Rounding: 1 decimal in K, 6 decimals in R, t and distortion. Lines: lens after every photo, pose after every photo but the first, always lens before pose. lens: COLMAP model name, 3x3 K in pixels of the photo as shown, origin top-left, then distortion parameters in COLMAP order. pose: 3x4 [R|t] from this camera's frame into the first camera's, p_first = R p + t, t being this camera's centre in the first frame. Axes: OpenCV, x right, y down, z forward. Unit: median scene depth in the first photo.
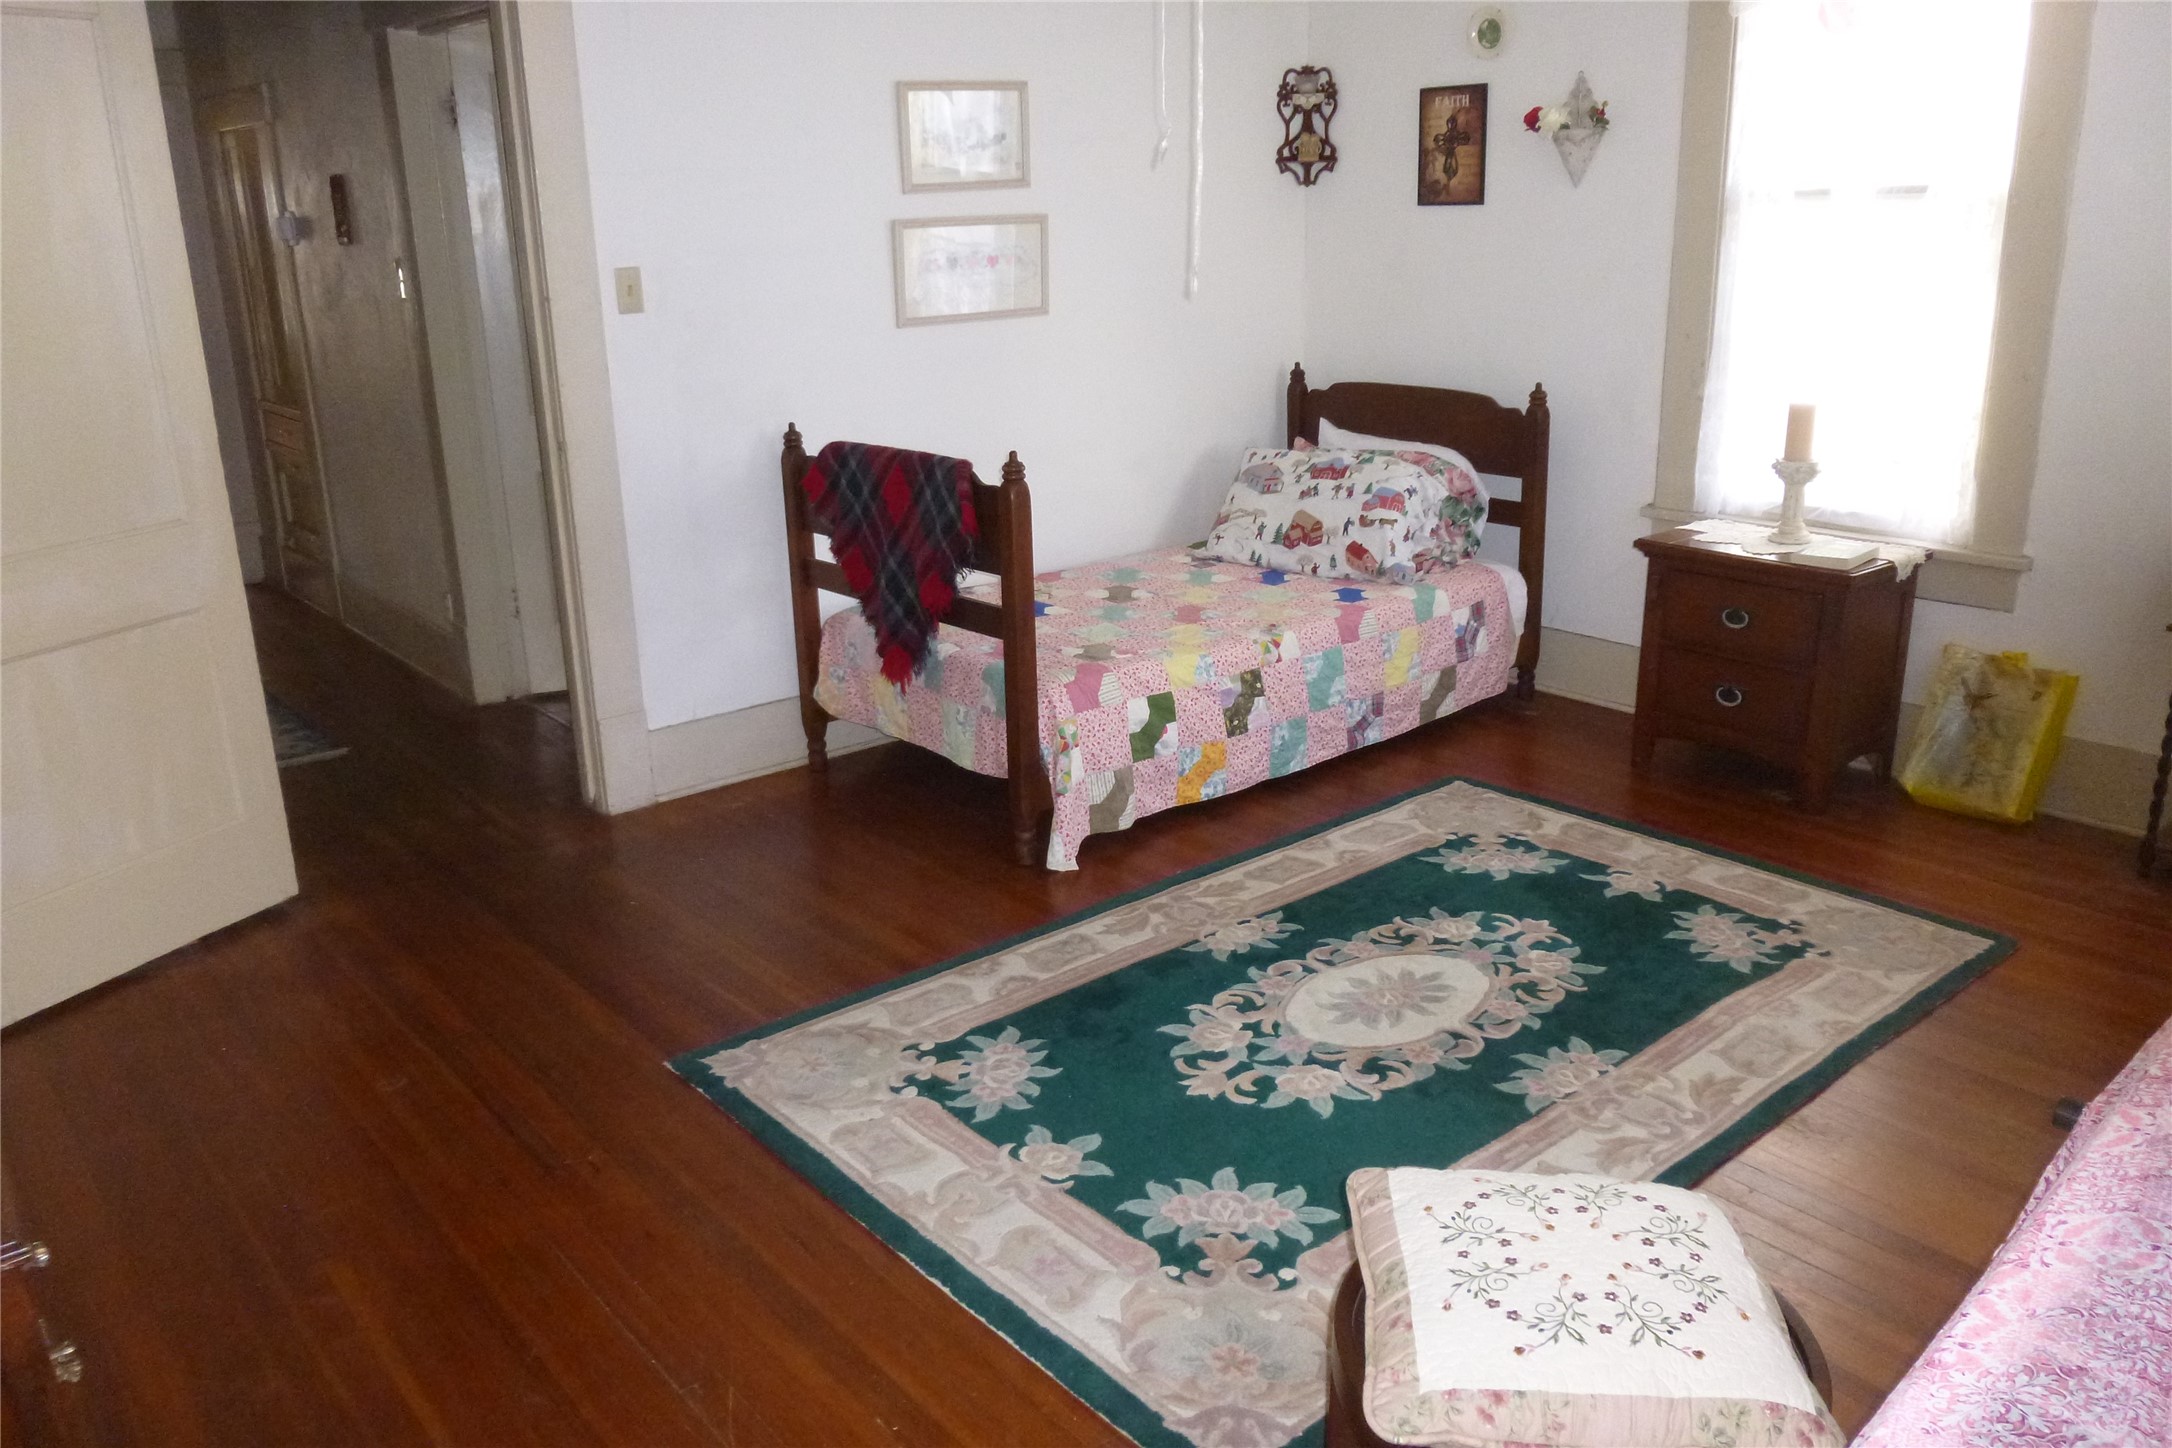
lens RADIAL K [[1648.4, 0, 1086.0], [0, 1648.4, 724.0], [0, 0, 1]] dist [-0.073101, 0.058216]
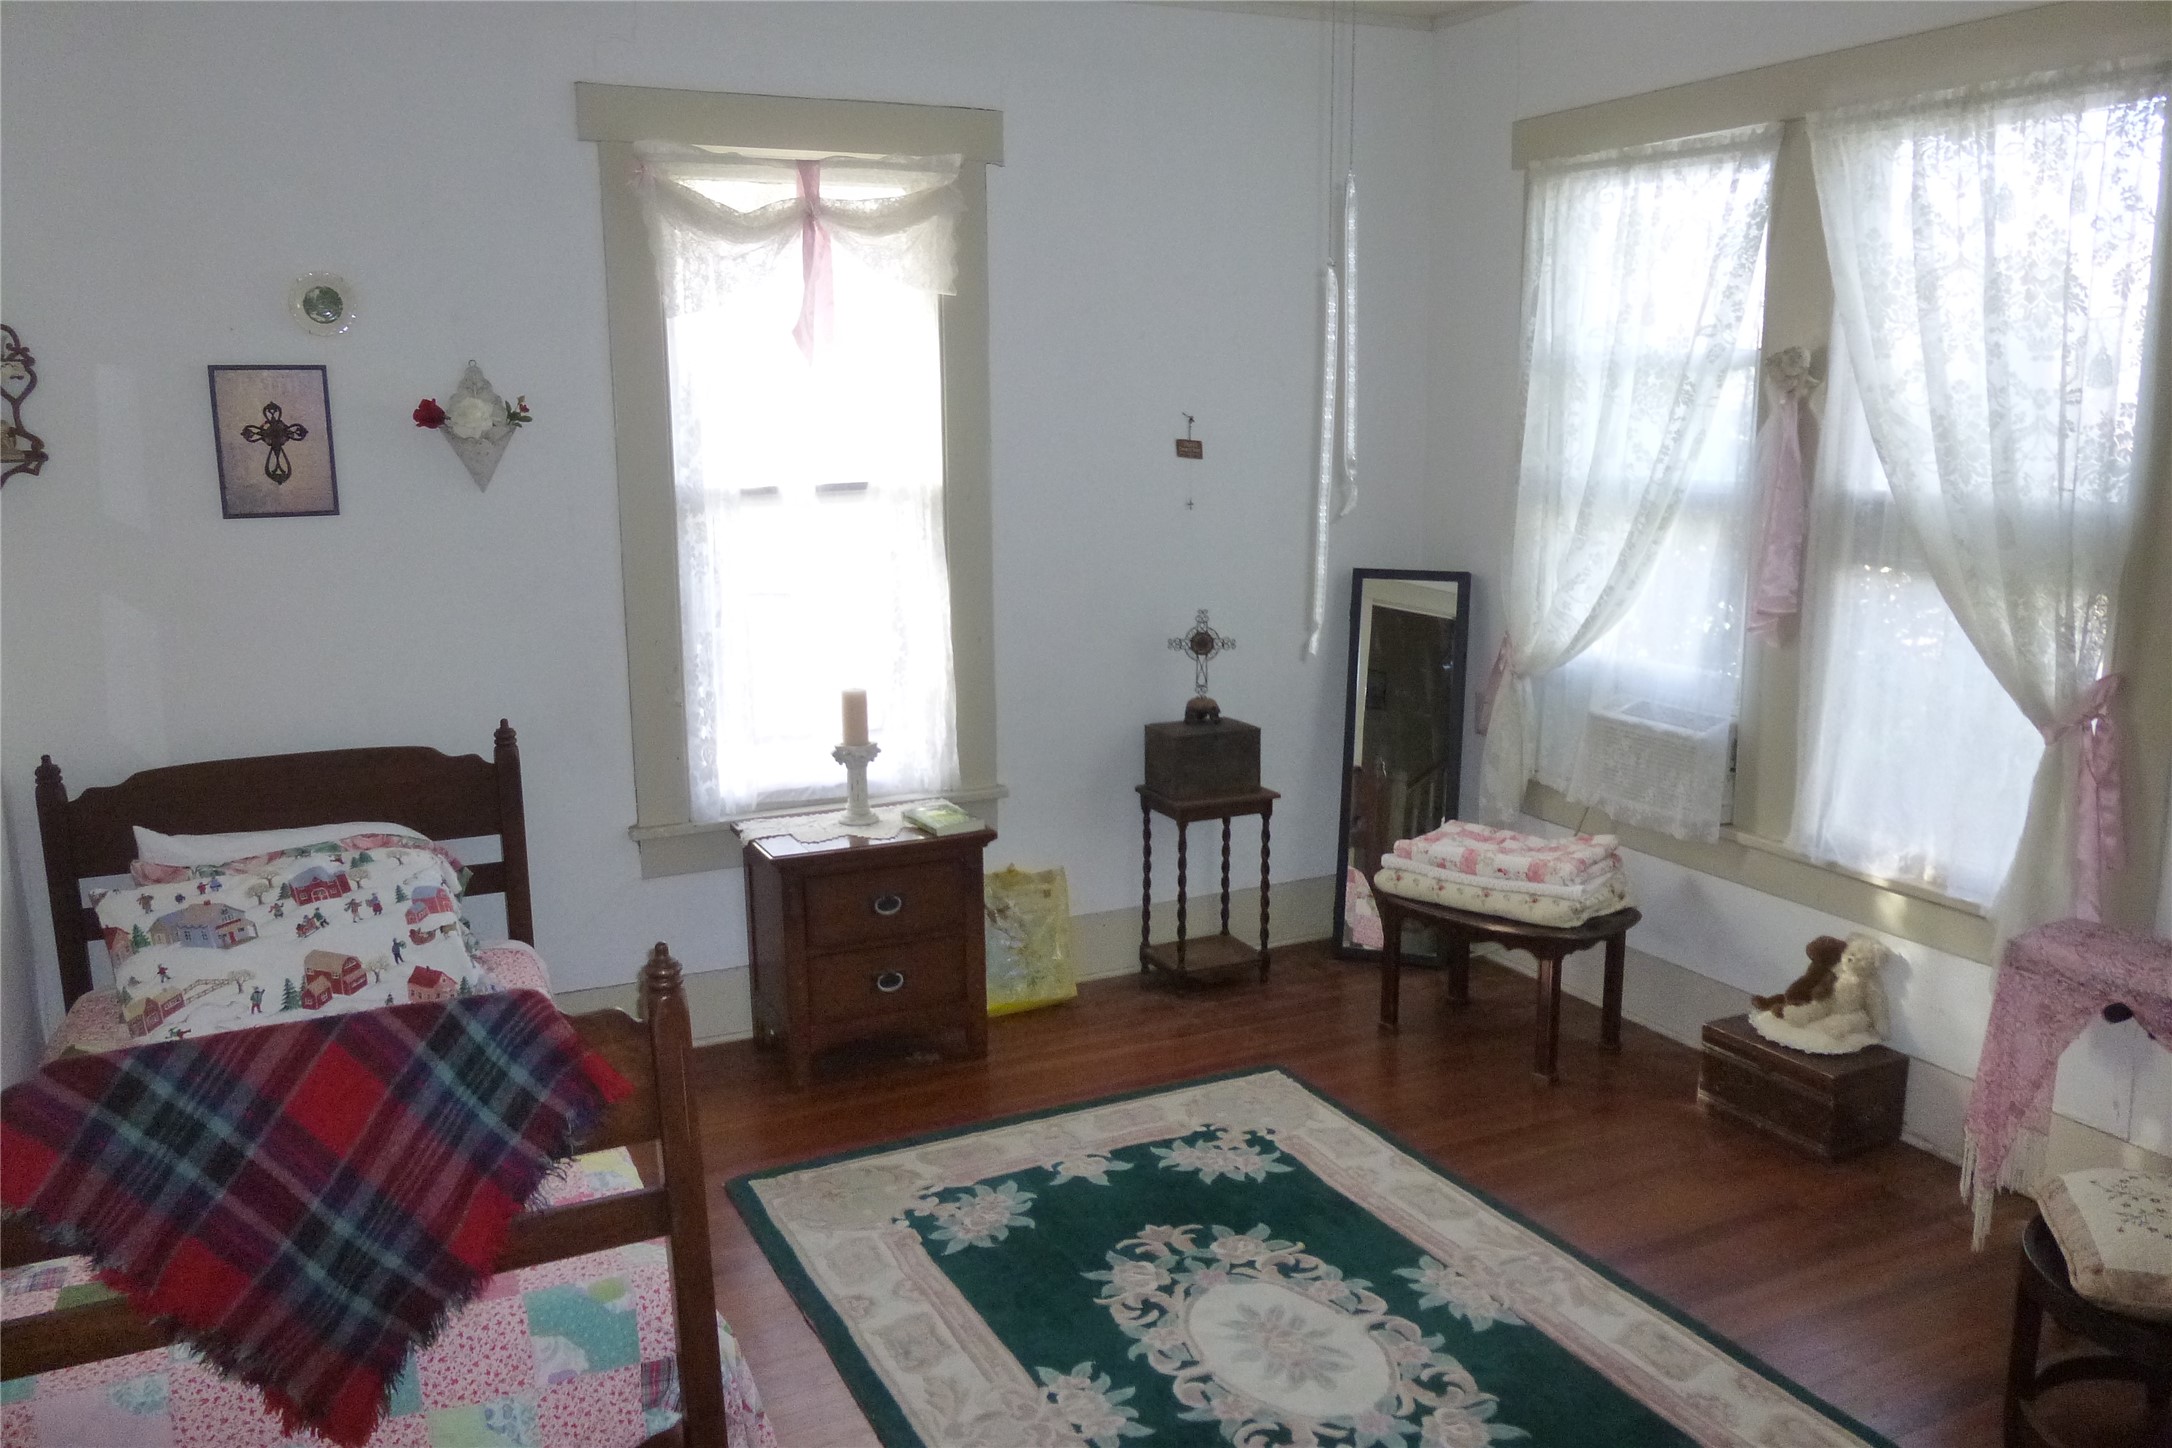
lens RADIAL K [[1648.4, 0, 1086.0], [0, 1648.4, 724.0], [0, 0, 1]] dist [-0.073101, 0.058216]
pose [[0.230648, -0.161572, 0.959529, -0.509825], [0.292875, 0.951916, 0.089889, -0.217547], [-0.927914, 0.260290, 0.266878, 0.562512]]
